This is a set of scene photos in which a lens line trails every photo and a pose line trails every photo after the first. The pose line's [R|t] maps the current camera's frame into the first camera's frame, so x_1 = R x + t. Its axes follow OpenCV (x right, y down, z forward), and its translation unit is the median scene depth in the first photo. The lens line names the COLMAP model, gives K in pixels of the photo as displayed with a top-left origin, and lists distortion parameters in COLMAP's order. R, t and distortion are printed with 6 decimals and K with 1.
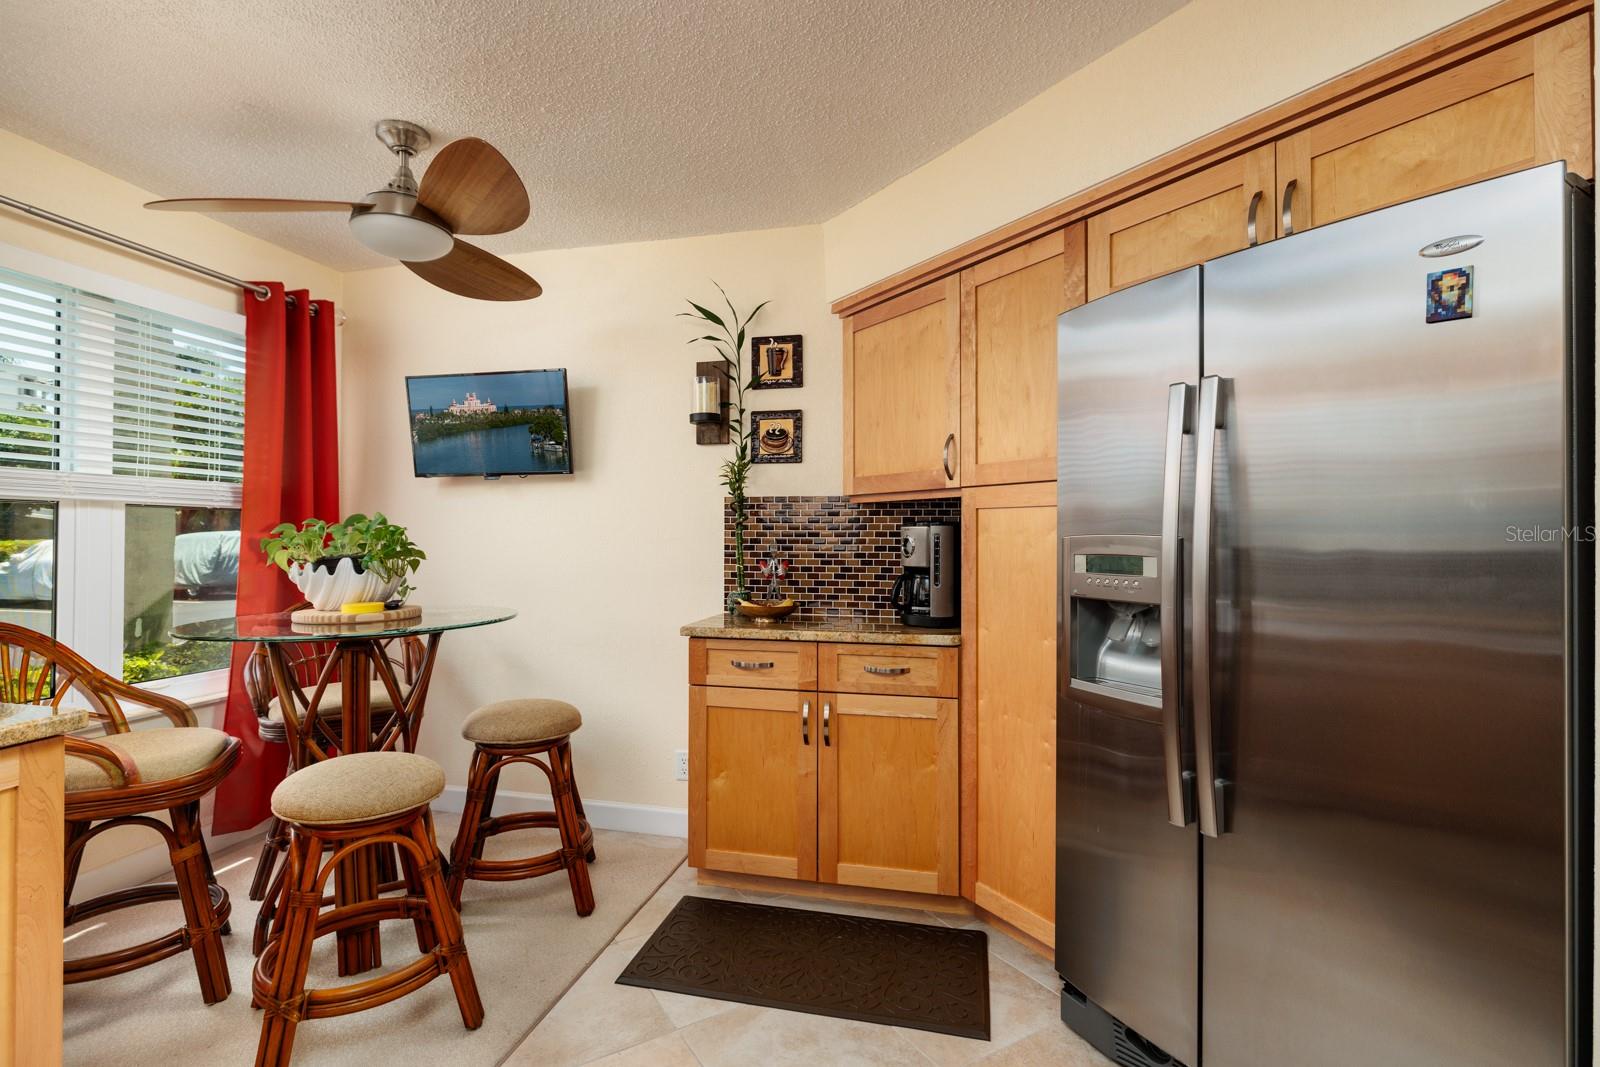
lens RADIAL K [[751.4, 0, 797.6], [0, 751.4, 529.4], [0, 0, 1]] dist [-0.006302, 0.000018]
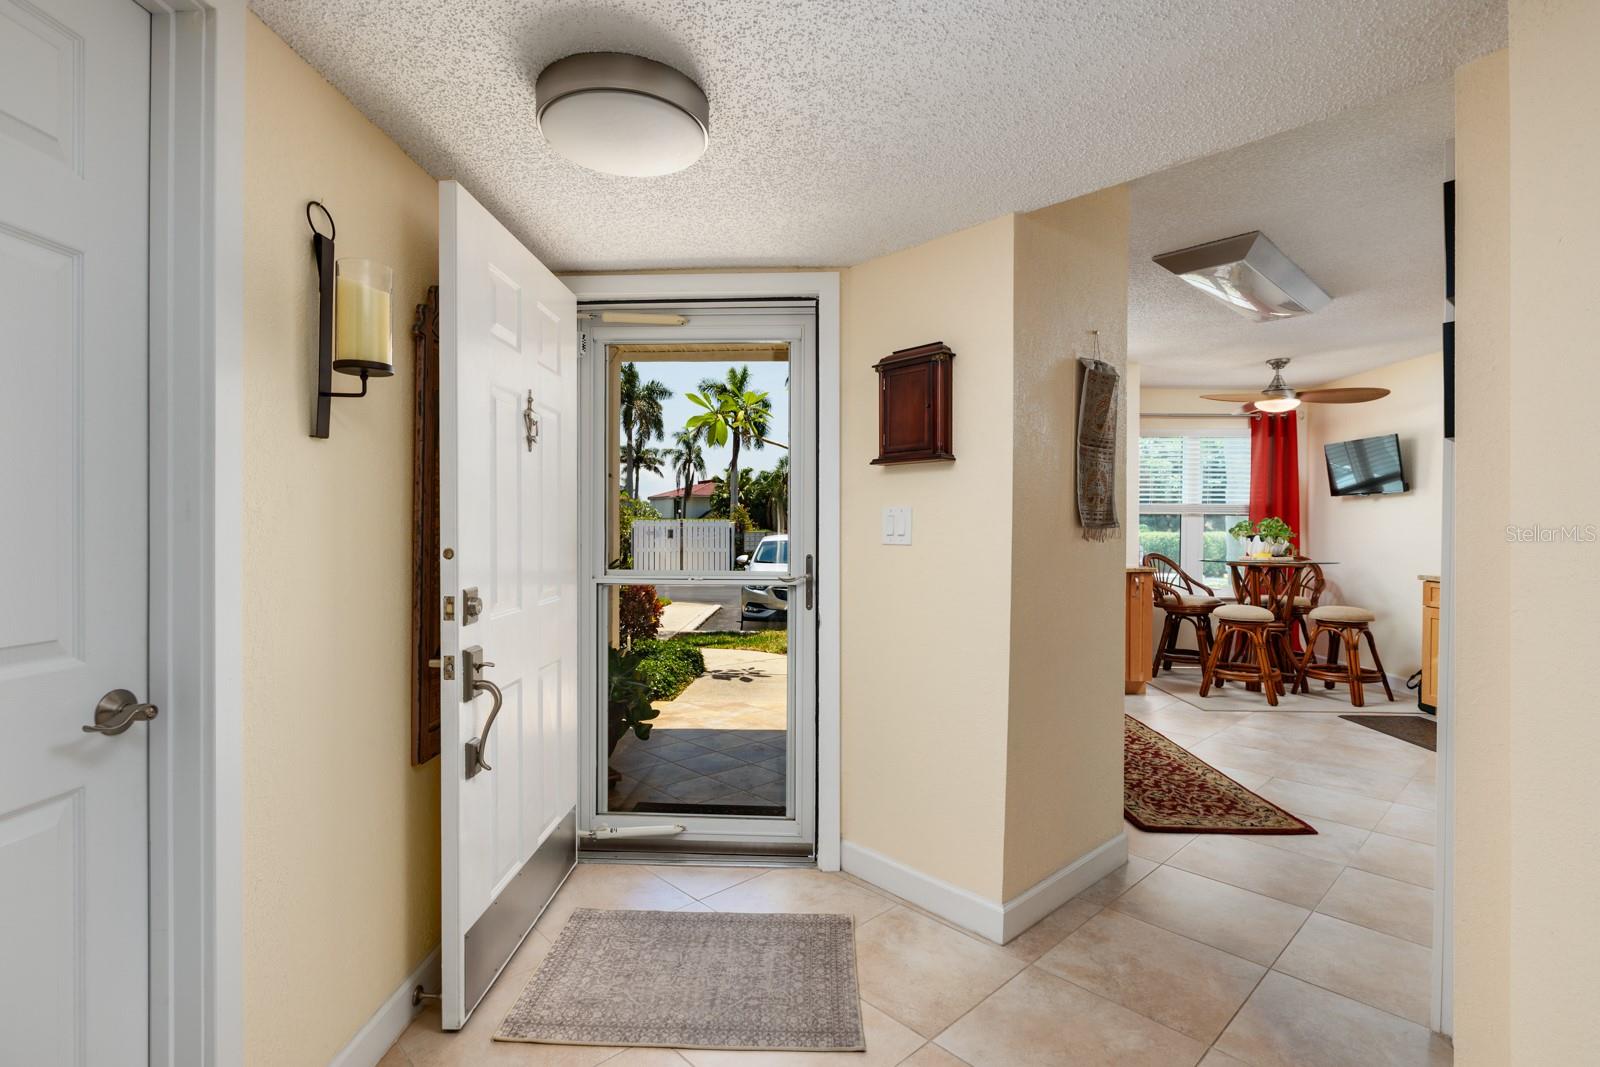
lens RADIAL K [[751.4, 0, 789.7], [0, 751.4, 532.2], [0, 0, 1]] dist [-0.006302, 0.000018]
pose [[0.203788, 0.007506, -0.978986, 1.216260], [0.007232, 0.999932, 0.009173, -0.006316], [0.978988, -0.008950, 0.203720, -0.833658]]
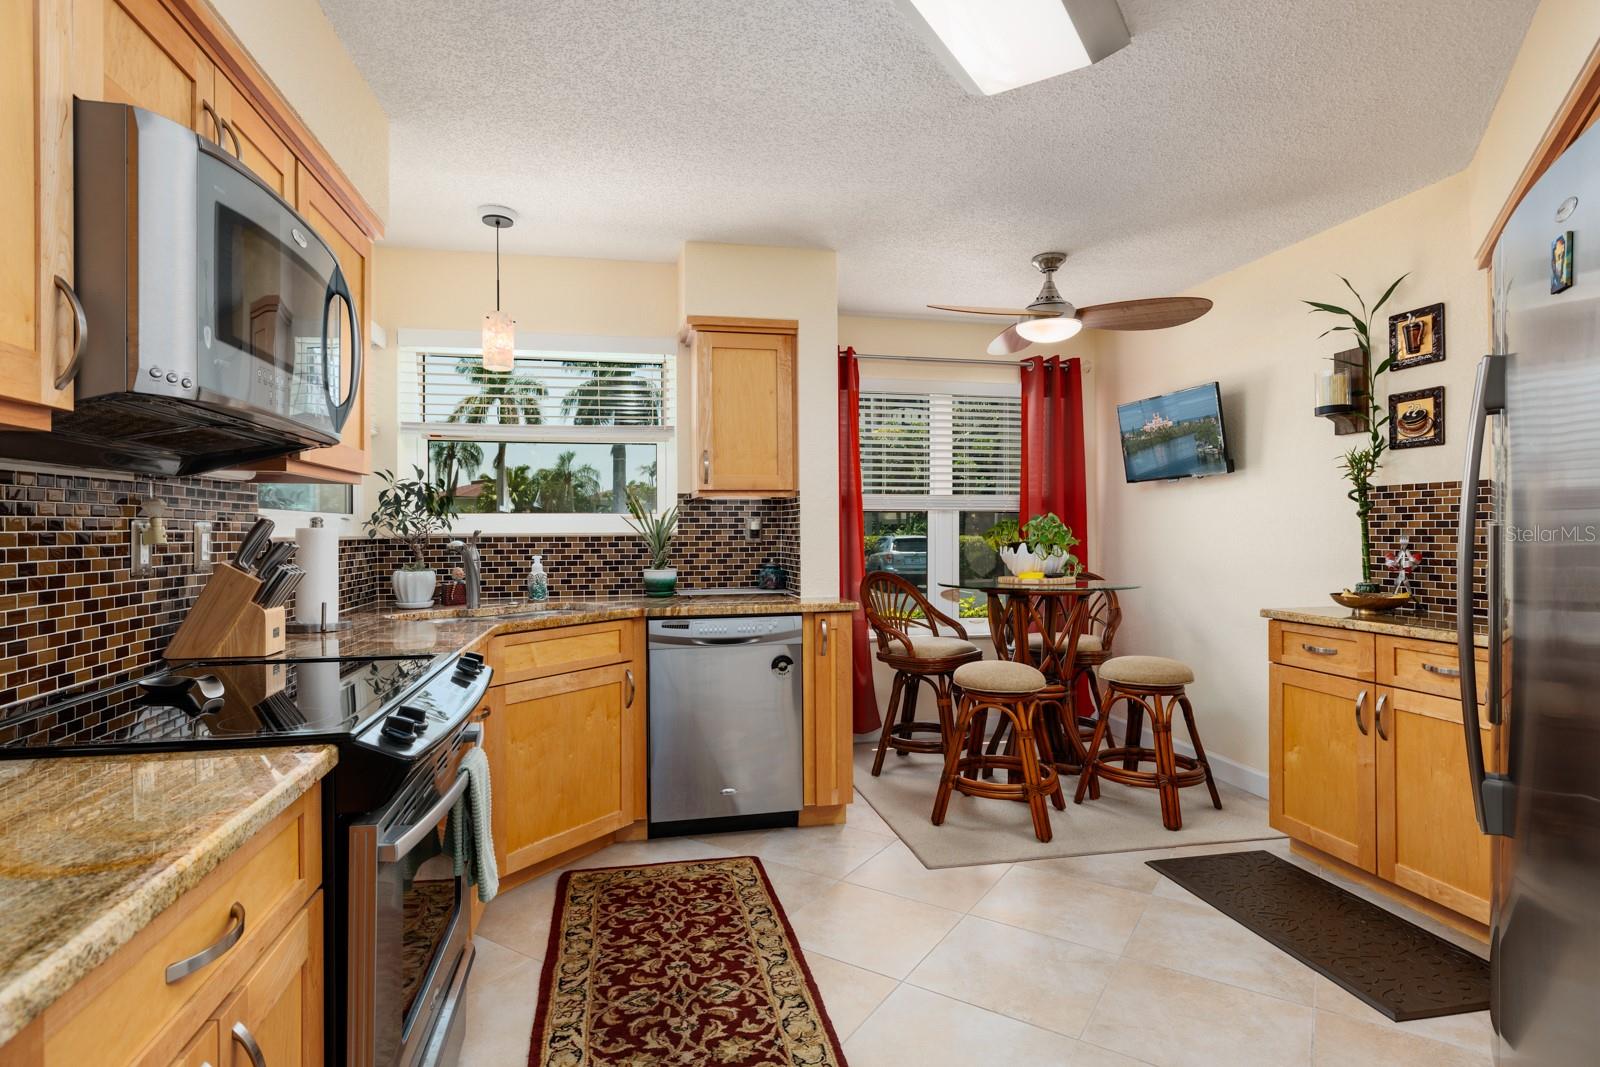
lens RADIAL K [[814.3, 0, 799.0], [0, 814.3, 530.0], [0, 0, 1]] dist [0.004583, 0.000172]
pose [[0.435094, -0.005309, -0.900369, 0.563925], [0.012876, 0.999917, 0.000326, 0.003390], [0.900293, -0.011735, 0.435126, -0.125834]]
